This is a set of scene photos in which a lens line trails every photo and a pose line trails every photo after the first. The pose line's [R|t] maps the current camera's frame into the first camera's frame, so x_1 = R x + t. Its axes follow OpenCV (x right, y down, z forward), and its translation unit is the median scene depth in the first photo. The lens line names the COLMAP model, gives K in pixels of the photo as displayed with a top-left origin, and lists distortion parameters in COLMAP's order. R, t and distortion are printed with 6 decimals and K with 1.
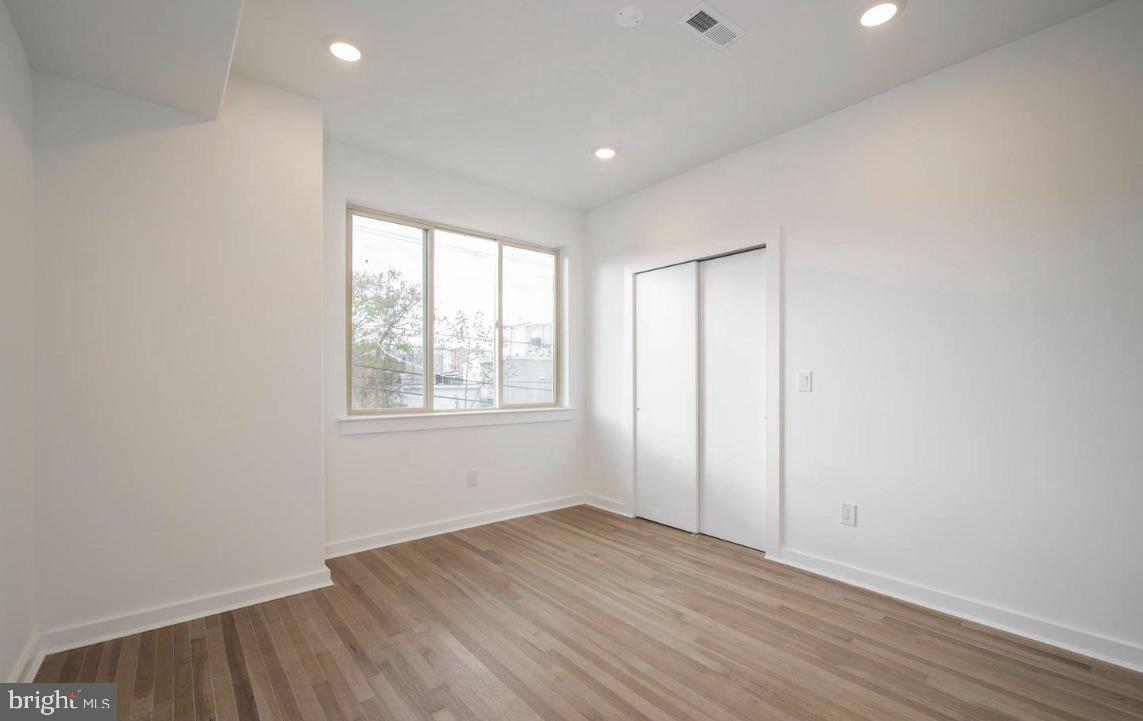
lens RADIAL K [[483.8, 0, 569.1], [0, 483.8, 381.2], [0, 0, 1]] dist [0.000996, -0.000157]
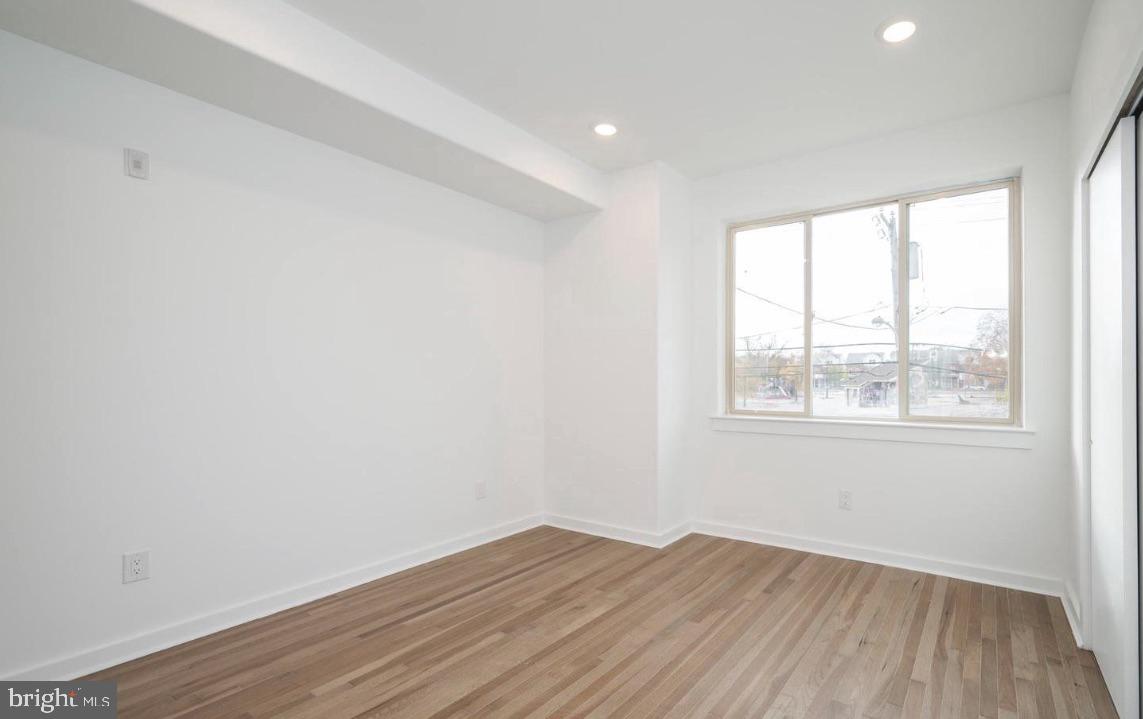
lens RADIAL K [[442.4, 0, 572.2], [0, 442.4, 383.1], [0, 0, 1]] dist [0.001328, -0.000010]
pose [[0.343054, 0.005328, -0.939301, 0.418635], [-0.003769, 0.999984, 0.004296, -0.004104], [0.939308, 0.002067, 0.343068, 0.341086]]
